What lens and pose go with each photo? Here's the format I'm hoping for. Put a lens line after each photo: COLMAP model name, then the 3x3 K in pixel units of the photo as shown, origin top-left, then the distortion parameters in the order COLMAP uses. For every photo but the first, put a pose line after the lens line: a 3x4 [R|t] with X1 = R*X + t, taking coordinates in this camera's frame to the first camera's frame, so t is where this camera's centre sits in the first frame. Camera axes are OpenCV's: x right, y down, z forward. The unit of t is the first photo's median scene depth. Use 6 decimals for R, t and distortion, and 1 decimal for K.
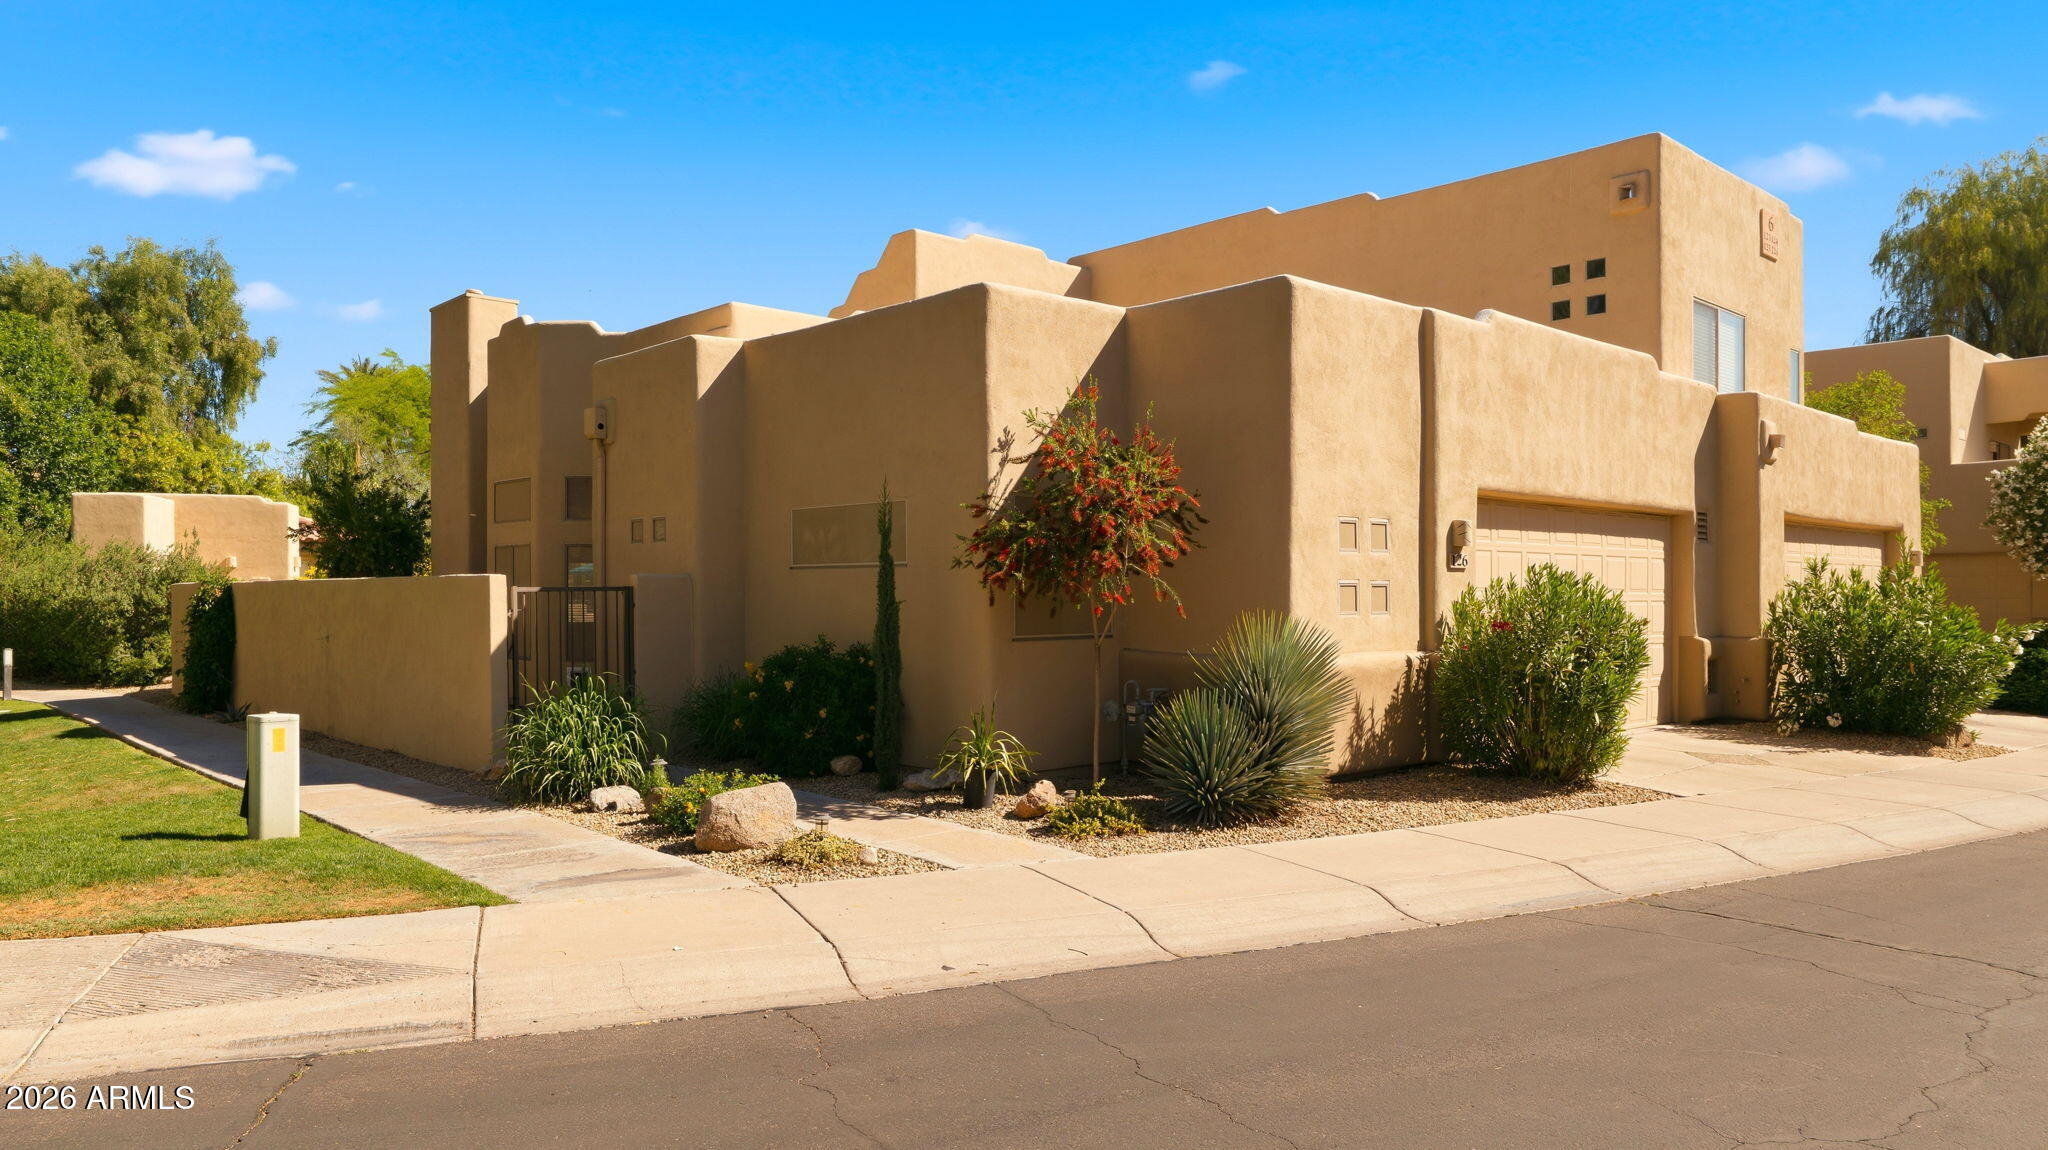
lens RADIAL K [[1365.2, 0, 968.2], [0, 1365.2, 574.8], [0, 0, 1]] dist [-0.000535, -0.002267]
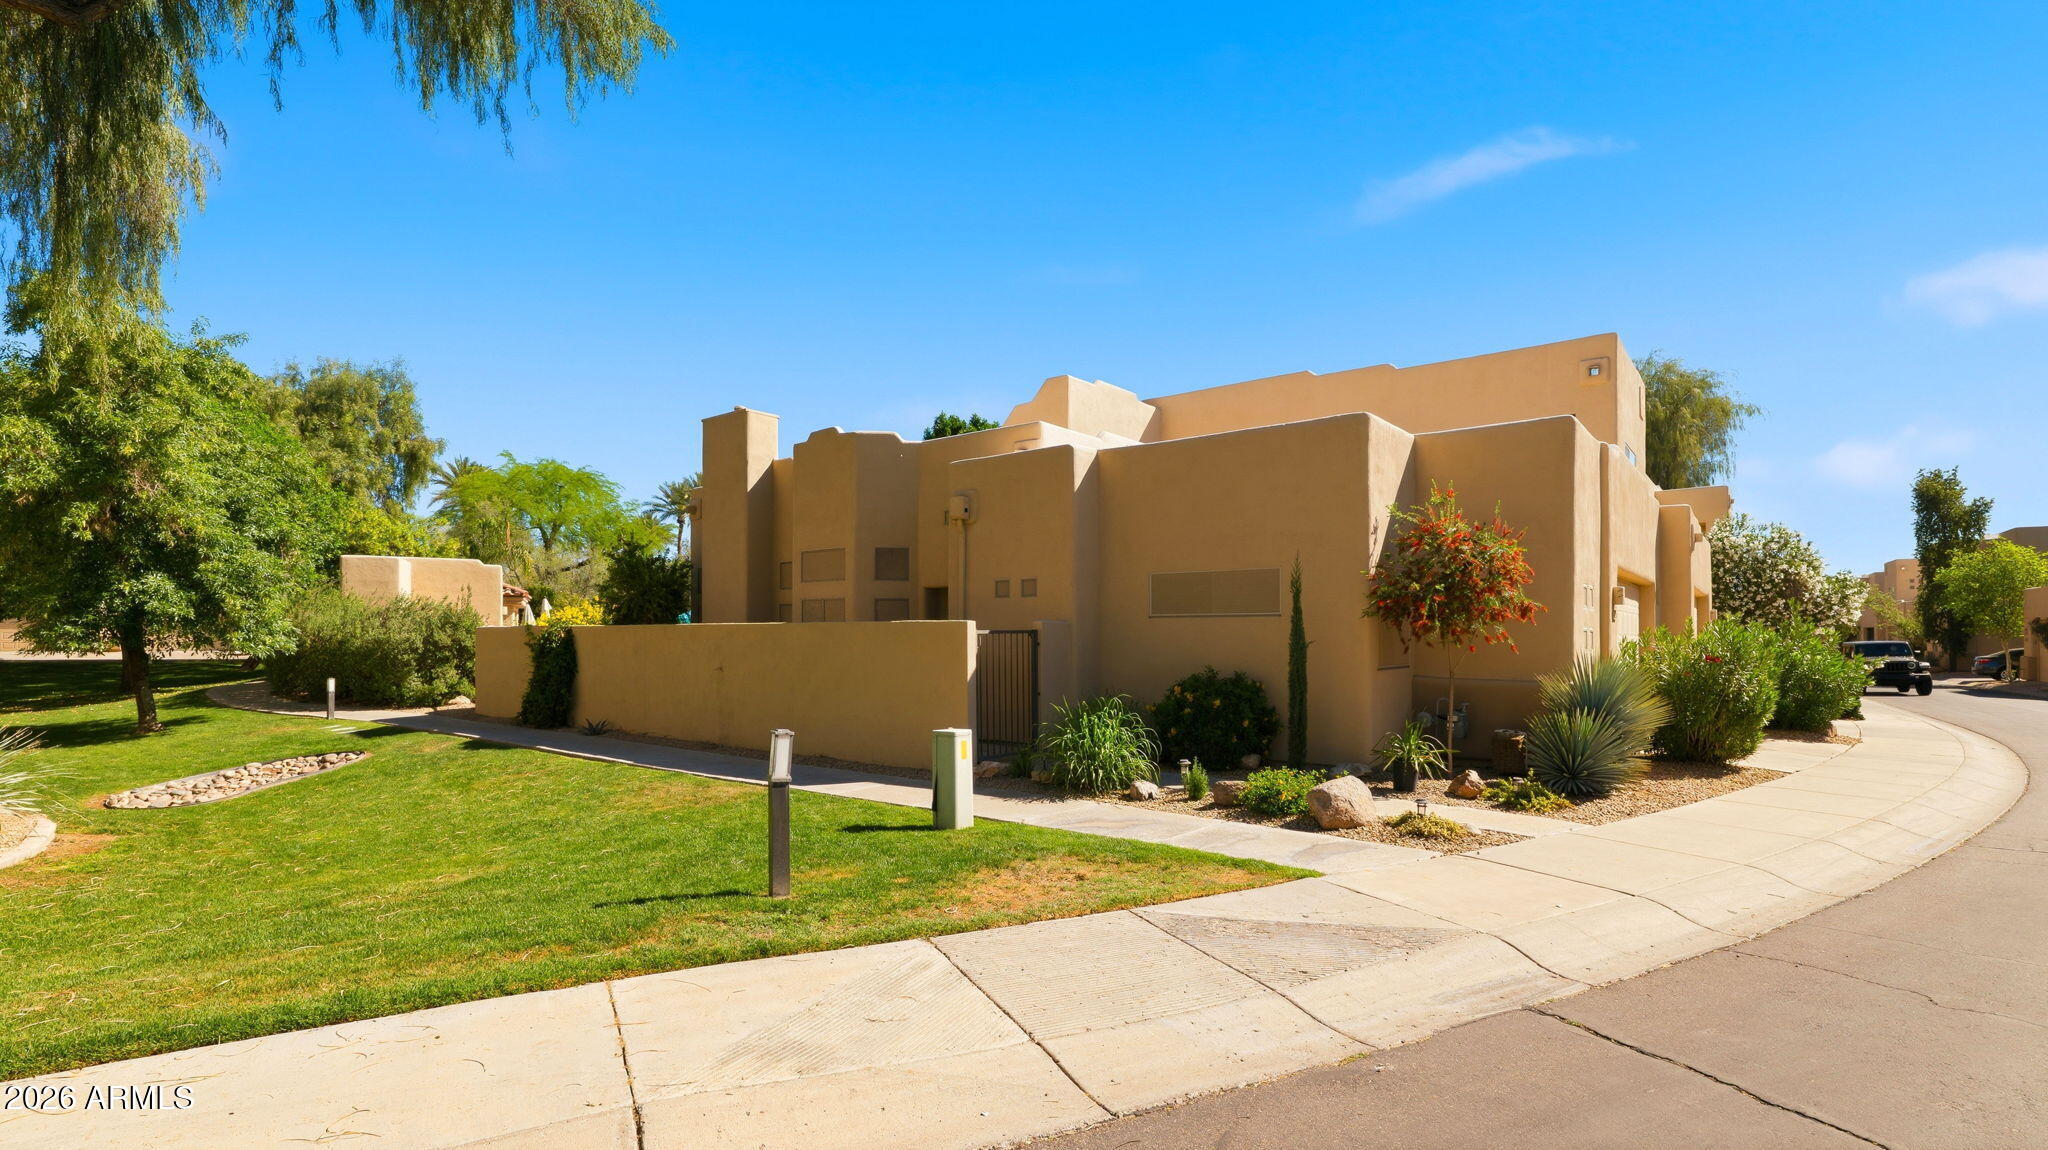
lens RADIAL K [[952.6, 0, 968.5], [0, 952.6, 618.6], [0, 0, 1]] dist [-0.006686, -0.000600]
pose [[0.989460, 0.005414, 0.144705, -0.236854], [-0.004648, 0.999973, -0.005633, 0.001489], [-0.144732, 0.004901, 0.989459, 0.046296]]
